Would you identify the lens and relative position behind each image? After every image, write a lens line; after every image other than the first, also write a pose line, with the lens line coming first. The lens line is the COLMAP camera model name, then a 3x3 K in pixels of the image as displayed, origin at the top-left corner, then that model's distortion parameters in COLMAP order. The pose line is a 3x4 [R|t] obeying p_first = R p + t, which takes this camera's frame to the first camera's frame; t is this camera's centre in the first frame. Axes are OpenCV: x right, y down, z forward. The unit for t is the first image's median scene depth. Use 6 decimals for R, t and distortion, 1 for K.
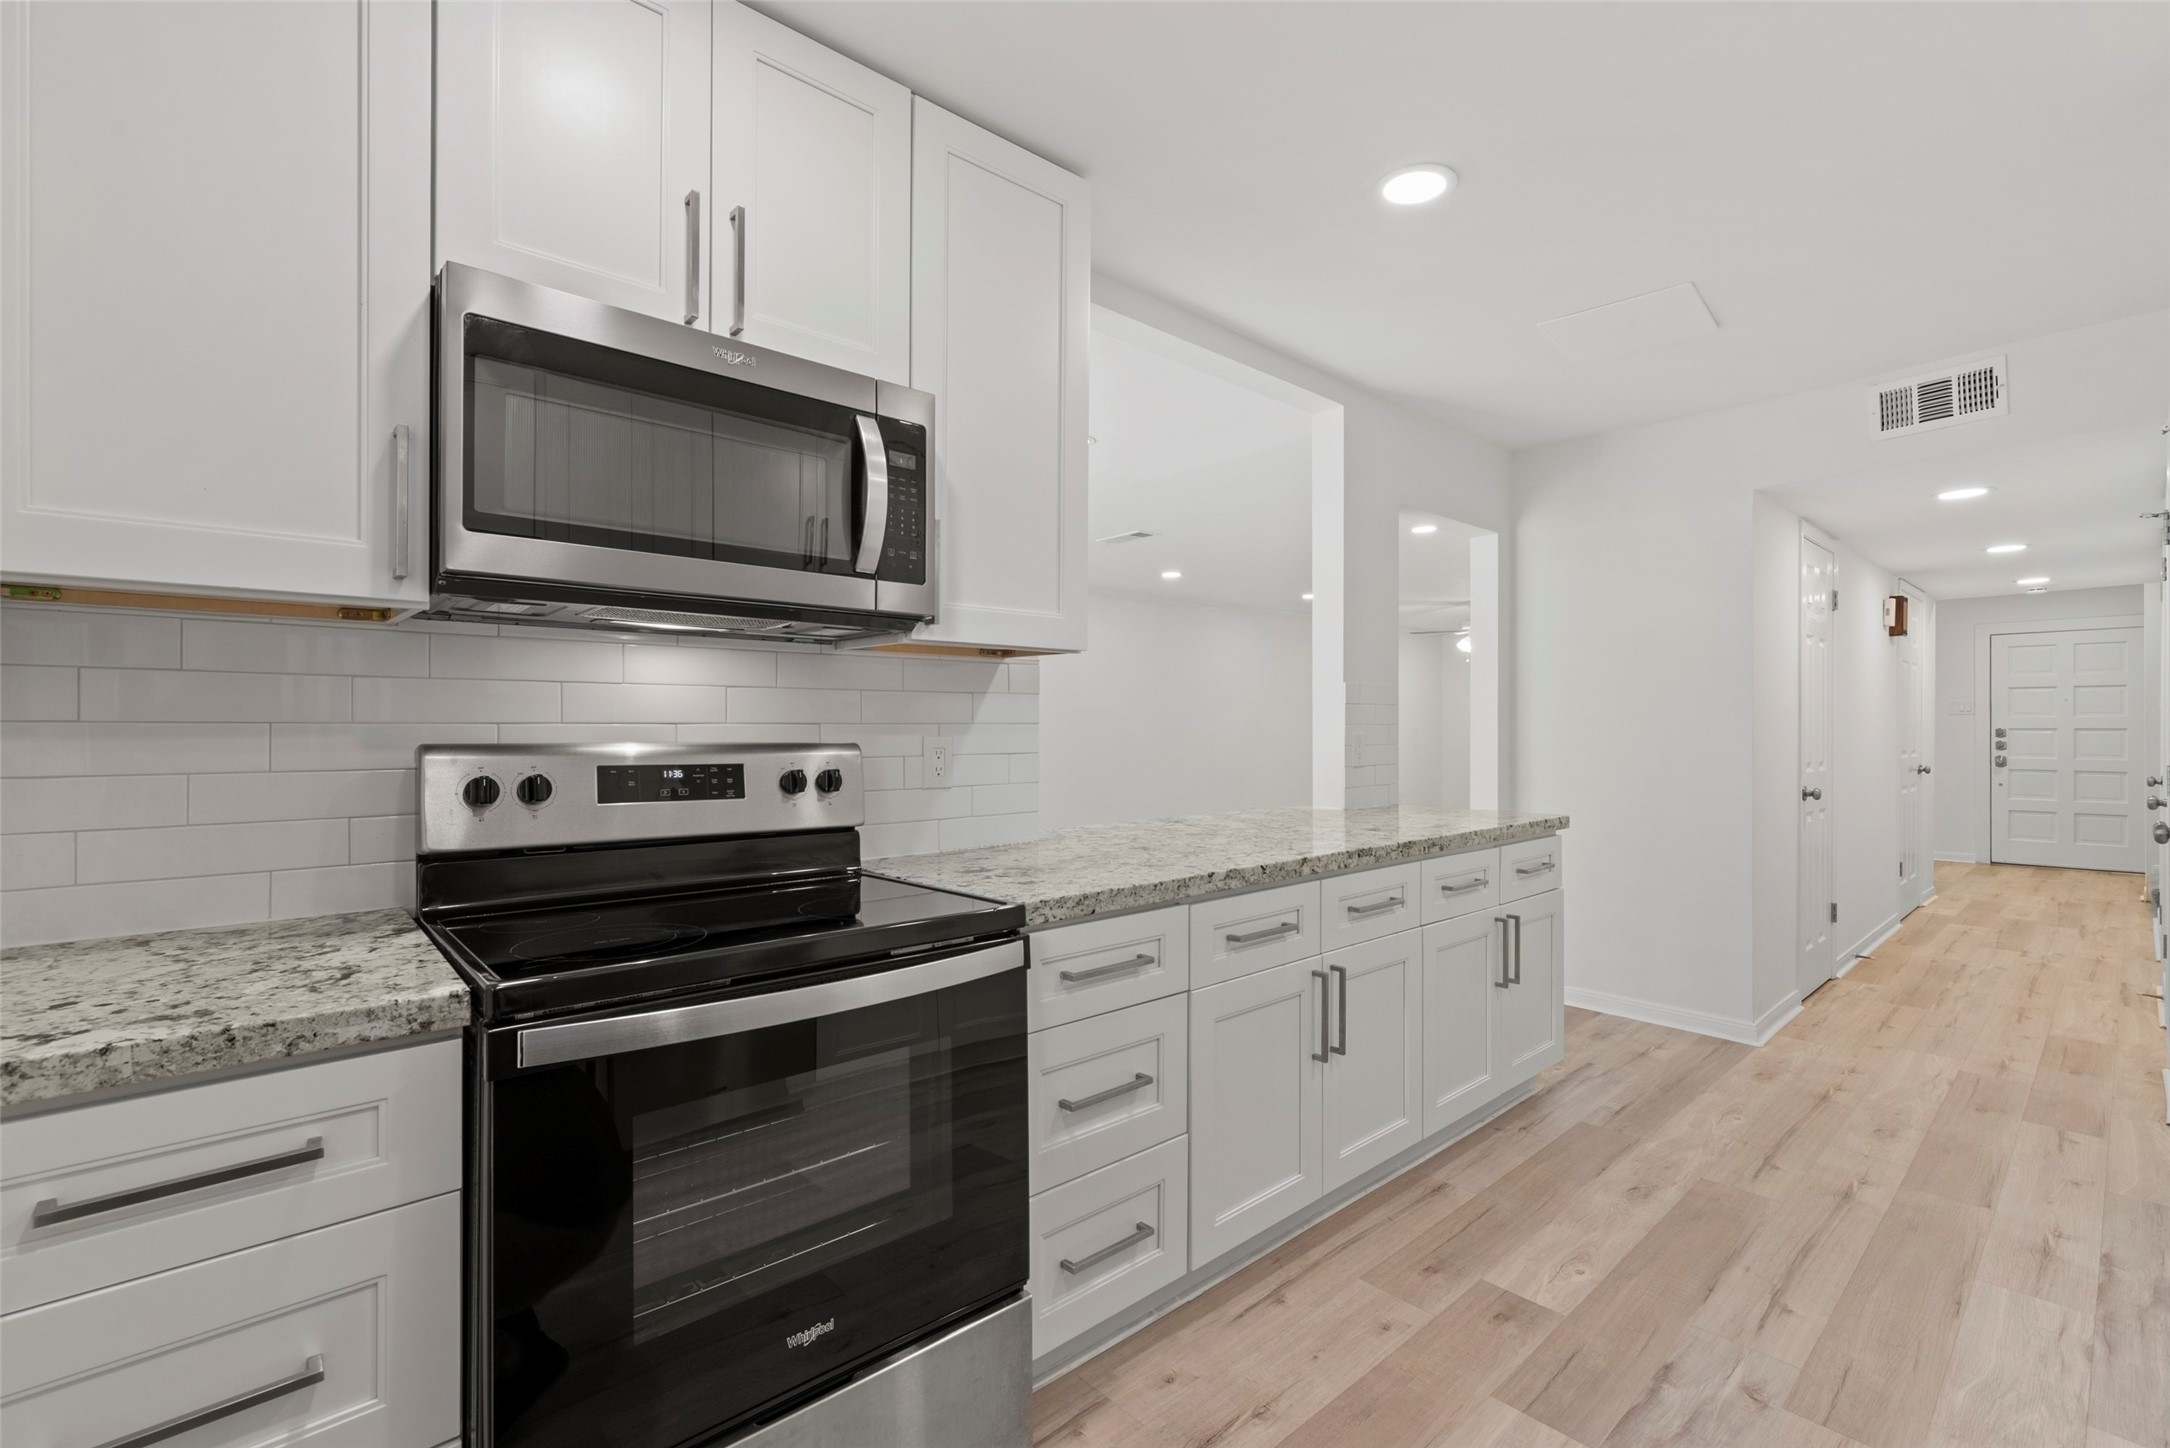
lens RADIAL K [[944.4, 0, 1070.2], [0, 944.4, 717.7], [0, 0, 1]] dist [-0.001873, 0.001325]
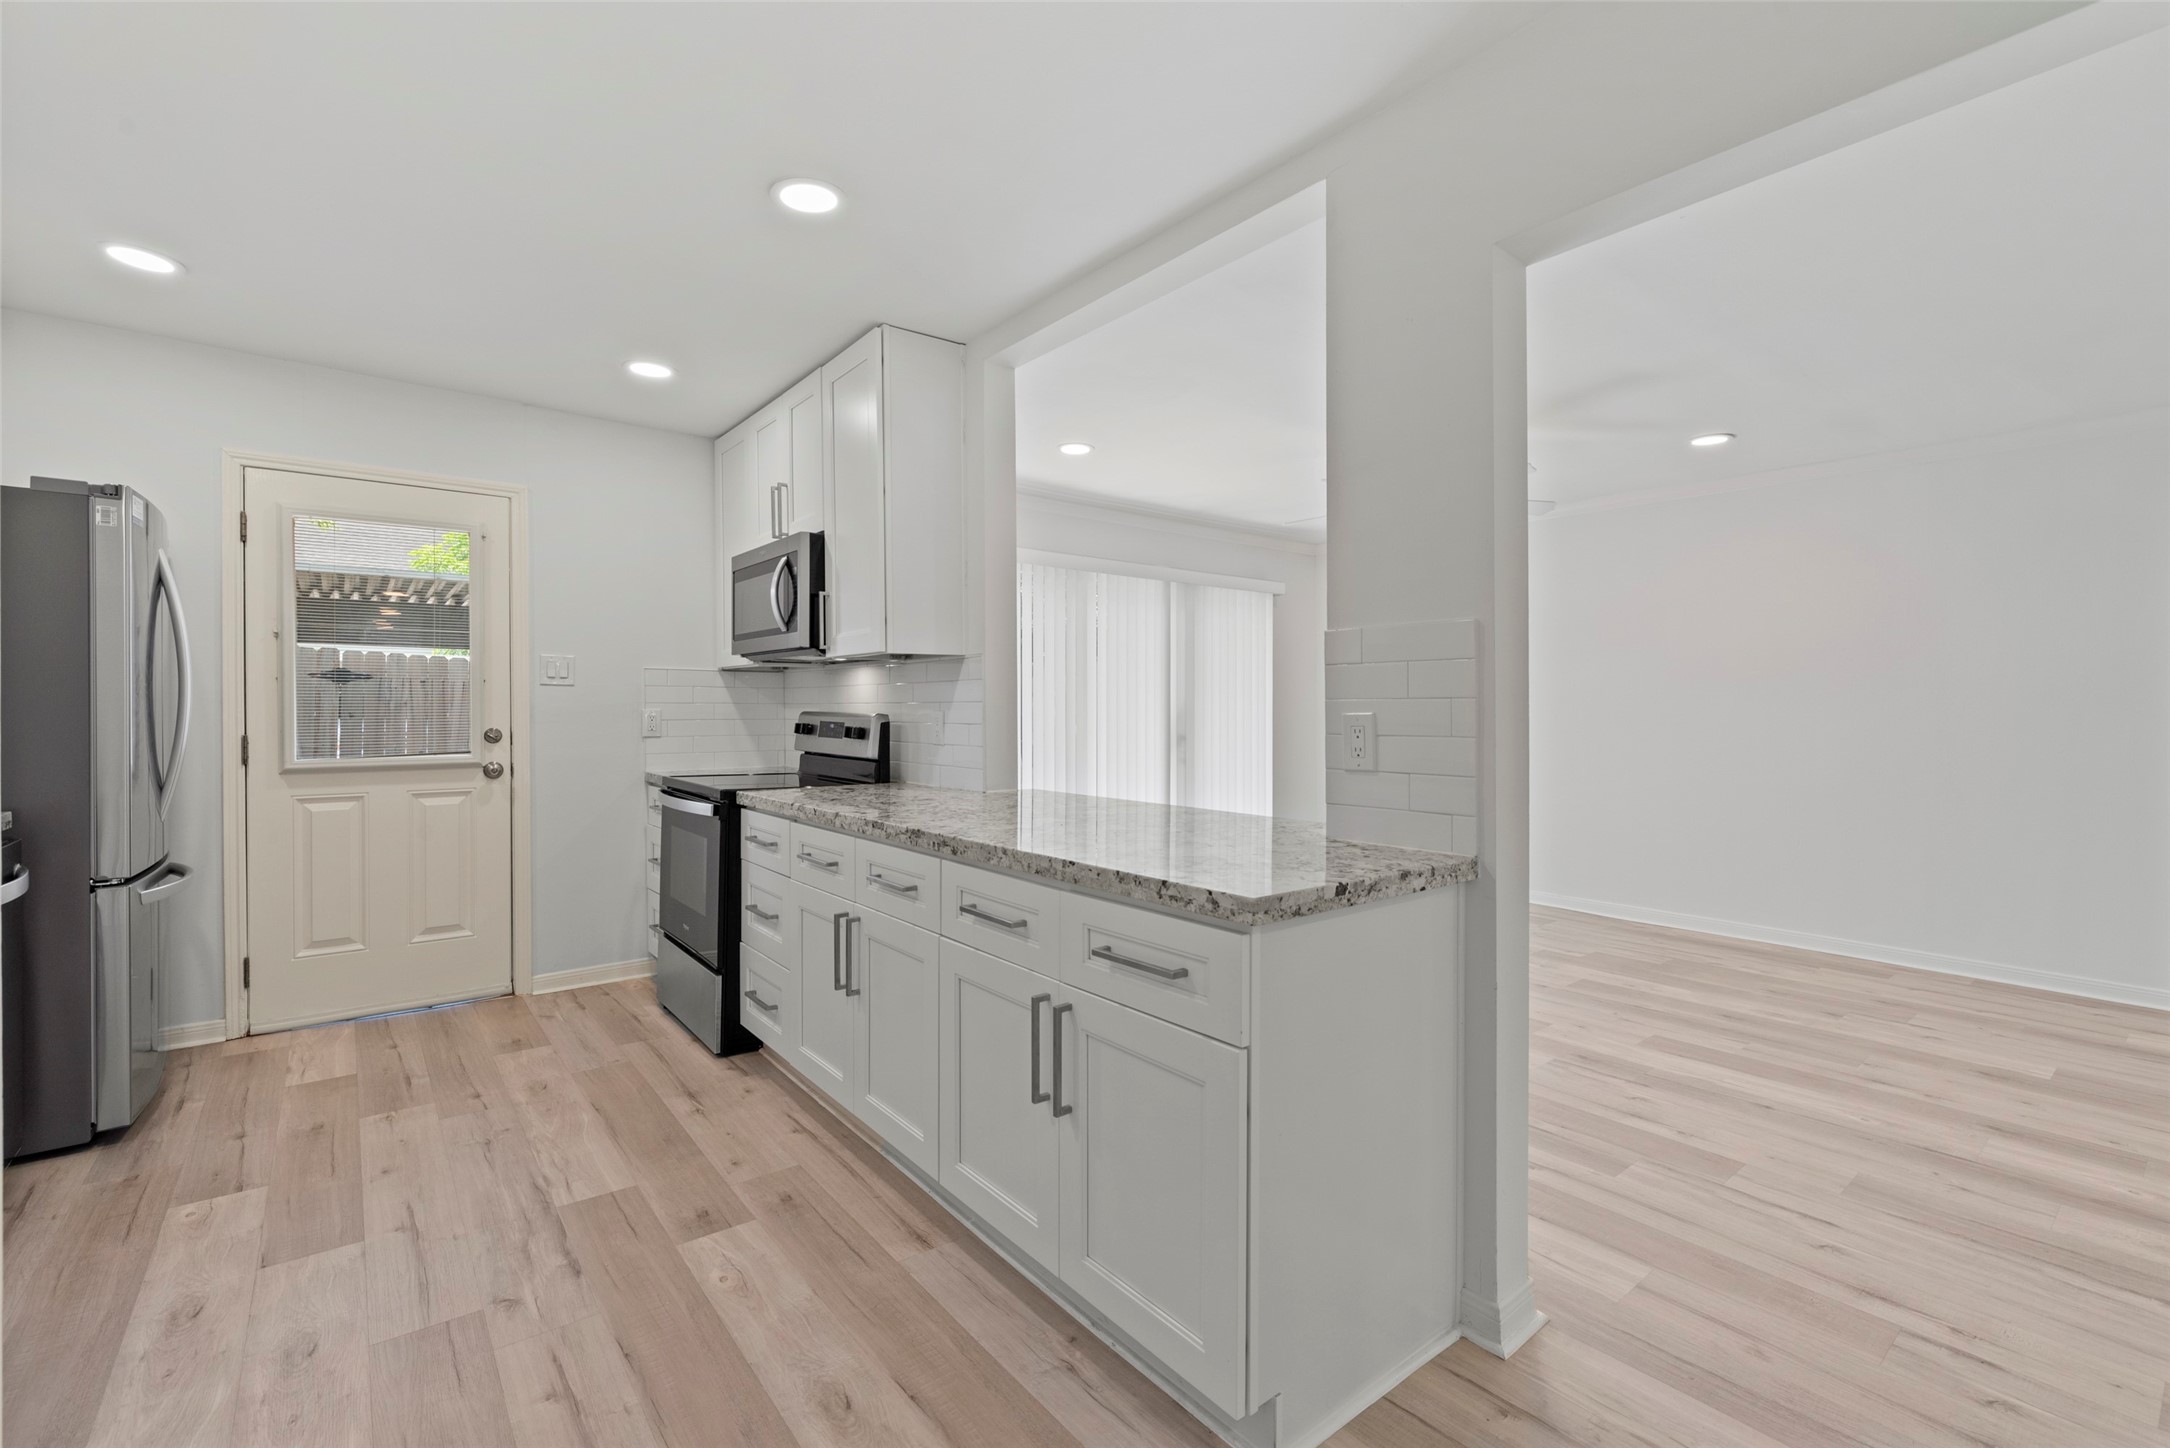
lens RADIAL K [[944.4, 0, 1105.0], [0, 944.4, 703.7], [0, 0, 1]] dist [-0.001873, 0.001325]
pose [[-0.040201, -0.003264, -0.999186, 1.536700], [0.007815, 0.999963, -0.003581, 0.018613], [0.999161, -0.007953, -0.040174, 1.488583]]
